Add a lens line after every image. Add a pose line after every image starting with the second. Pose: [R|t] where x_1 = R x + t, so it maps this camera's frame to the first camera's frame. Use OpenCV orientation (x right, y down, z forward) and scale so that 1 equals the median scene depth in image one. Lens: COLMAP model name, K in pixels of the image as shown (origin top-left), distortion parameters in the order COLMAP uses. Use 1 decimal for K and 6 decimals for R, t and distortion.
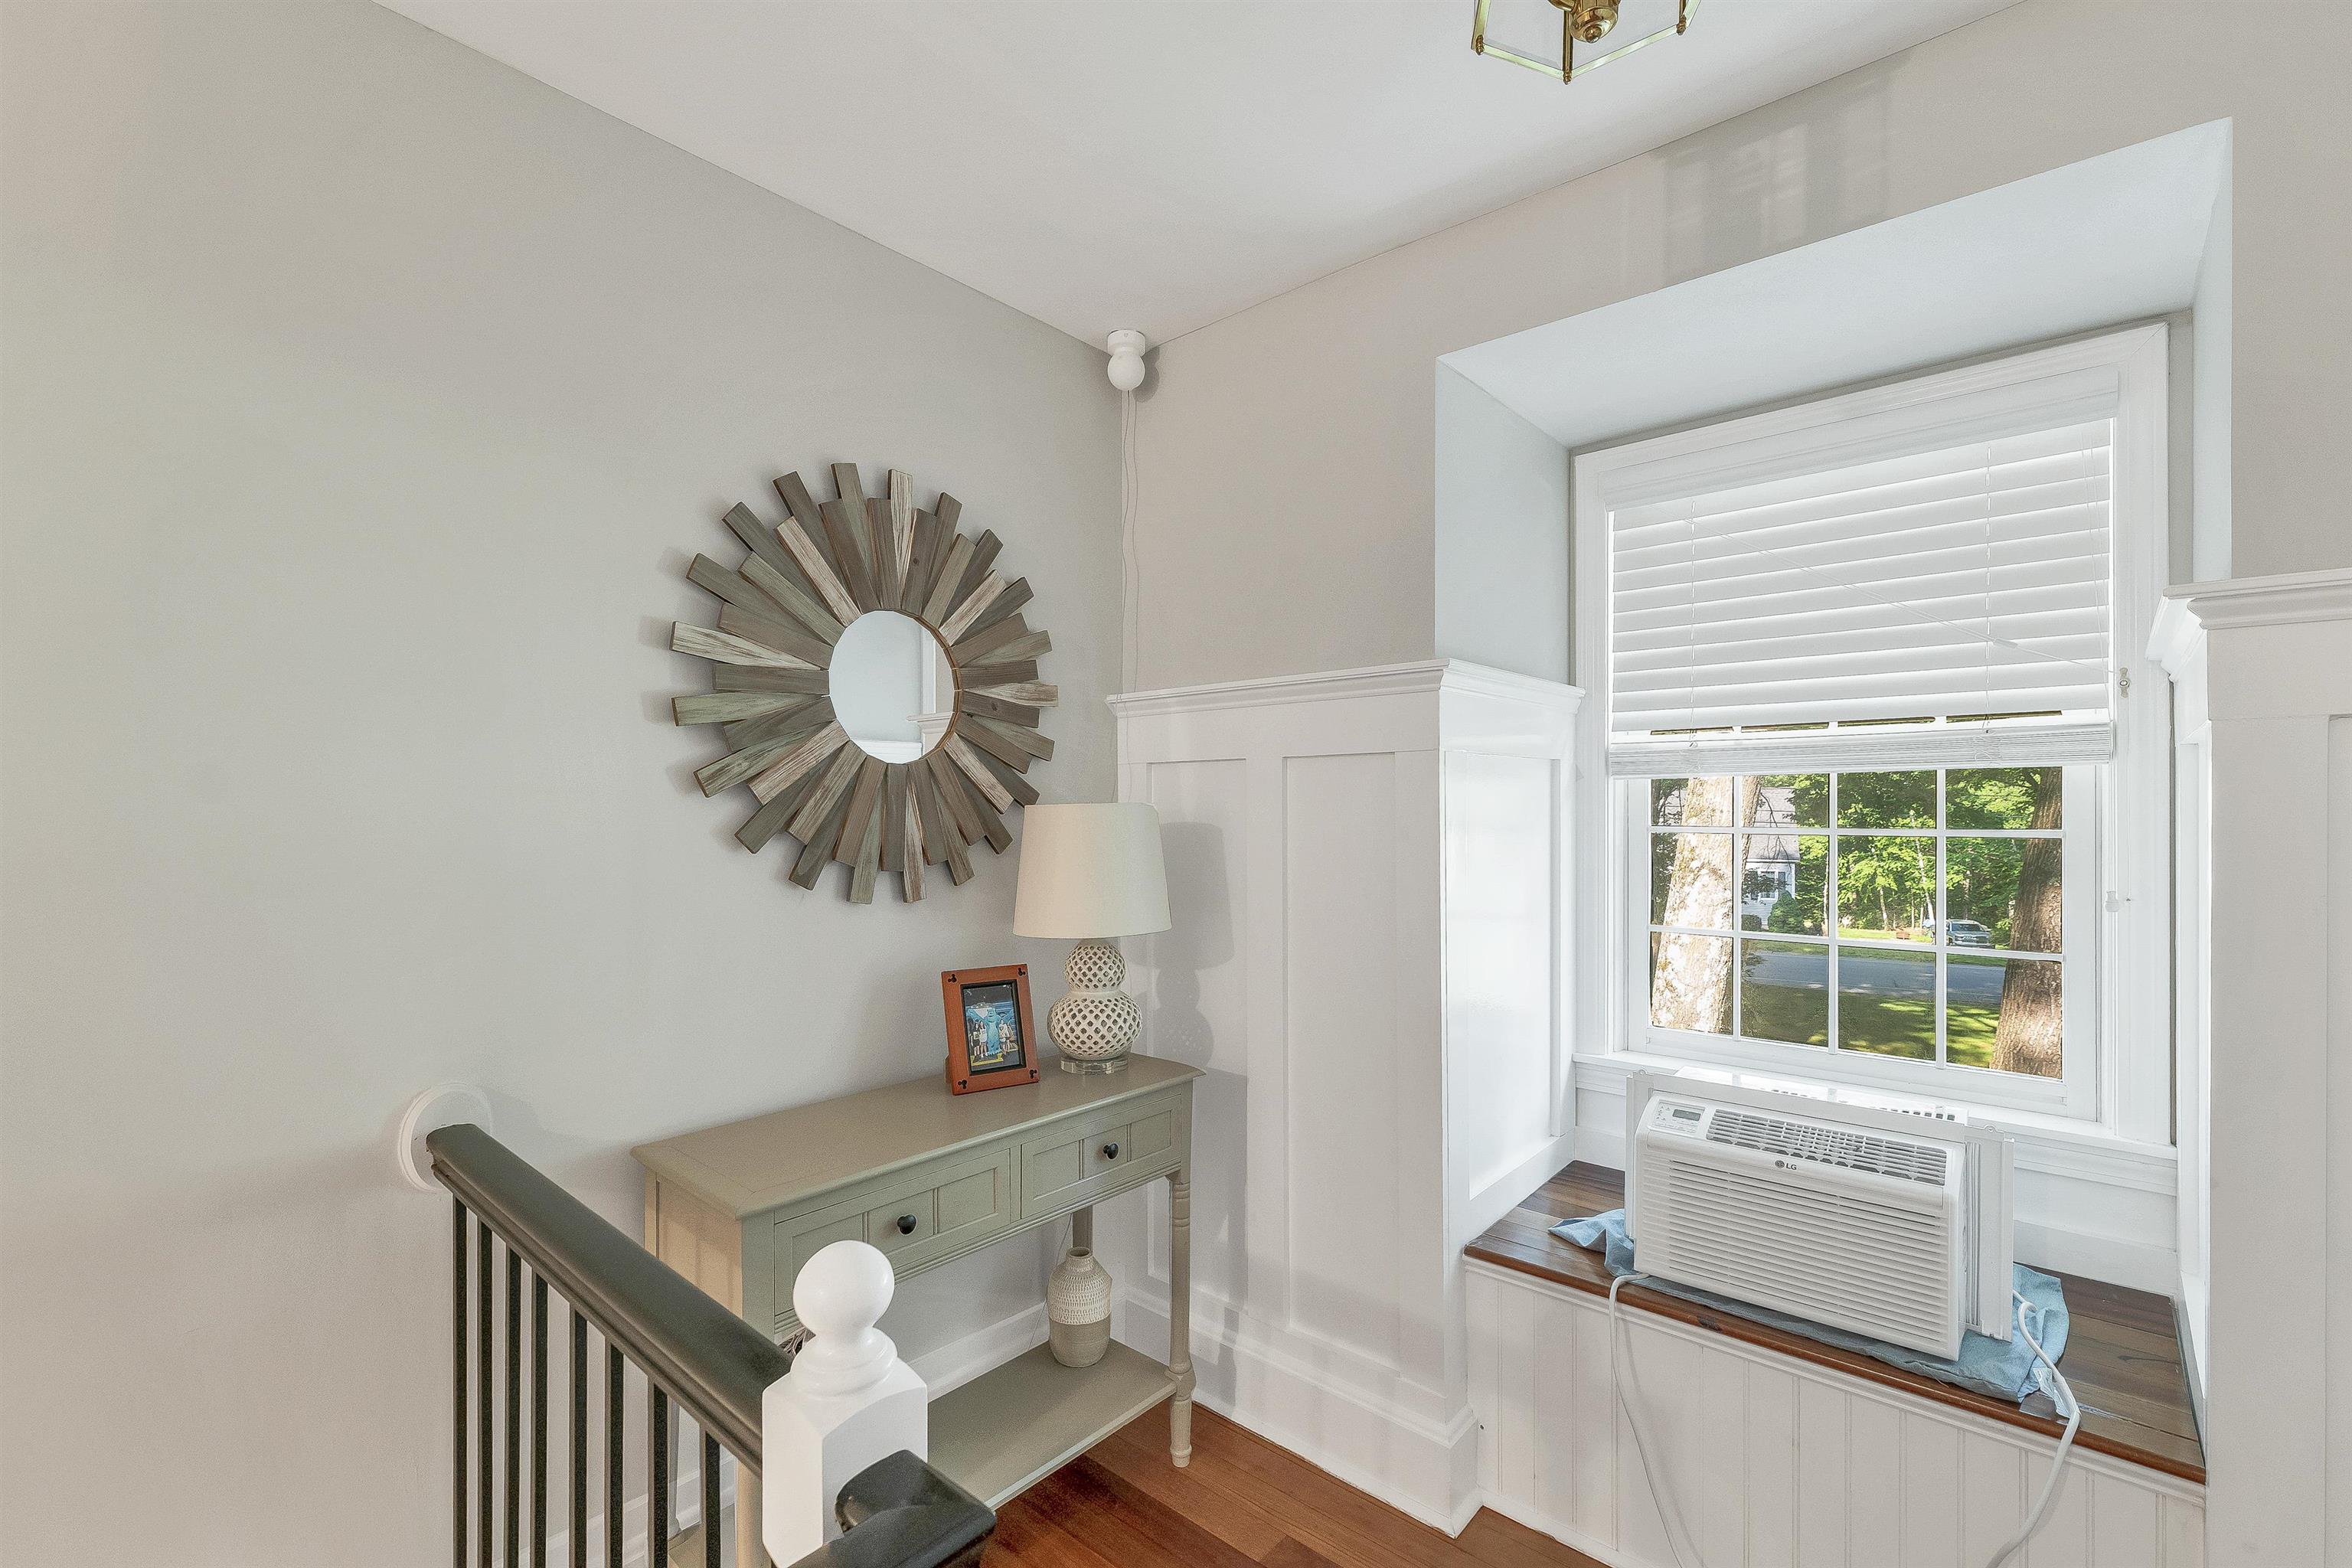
lens RADIAL K [[1008.0, 0, 1176.0], [0, 1008.0, 784.0], [0, 0, 1]] dist [-0.000684, 0.000164]
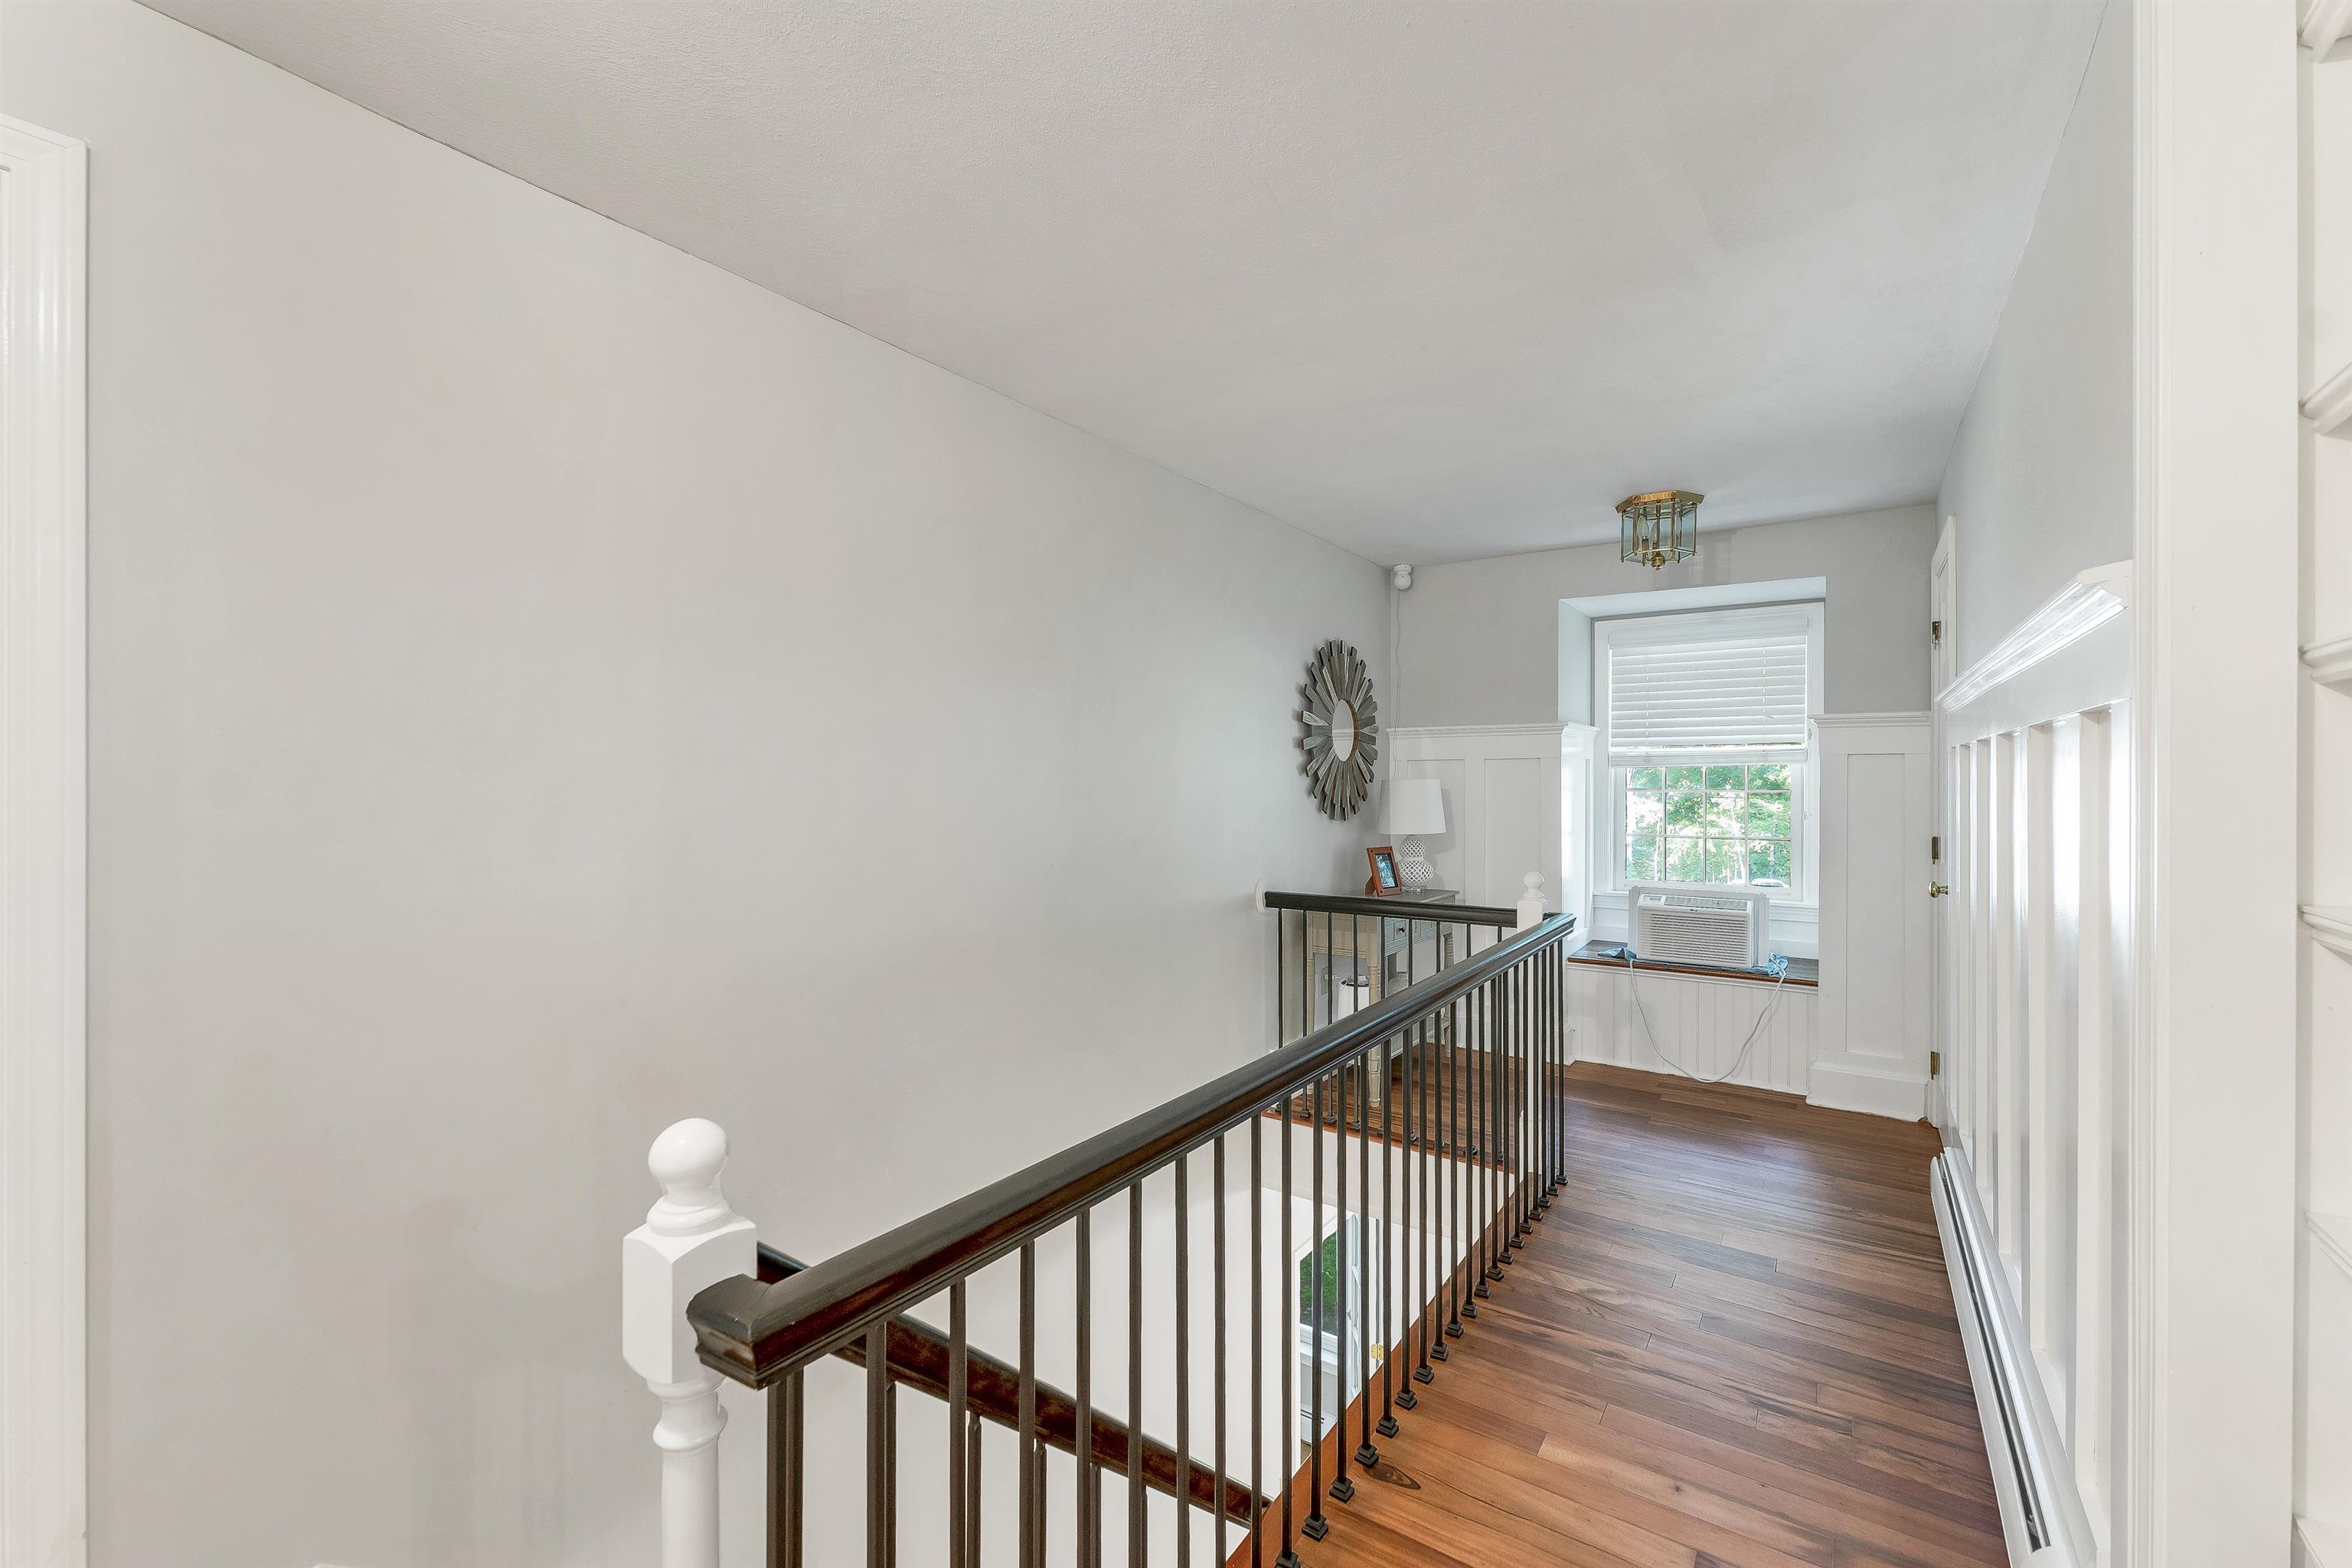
lens RADIAL K [[980.0, 0, 1177.8], [0, 980.0, 762.5], [0, 0, 1]] dist [-0.000356, -0.000132]
pose [[0.992814, 0.003034, 0.119632, -0.925161], [-0.003630, 0.999982, 0.004762, -0.028711], [-0.119616, -0.005162, 0.992807, -1.235040]]
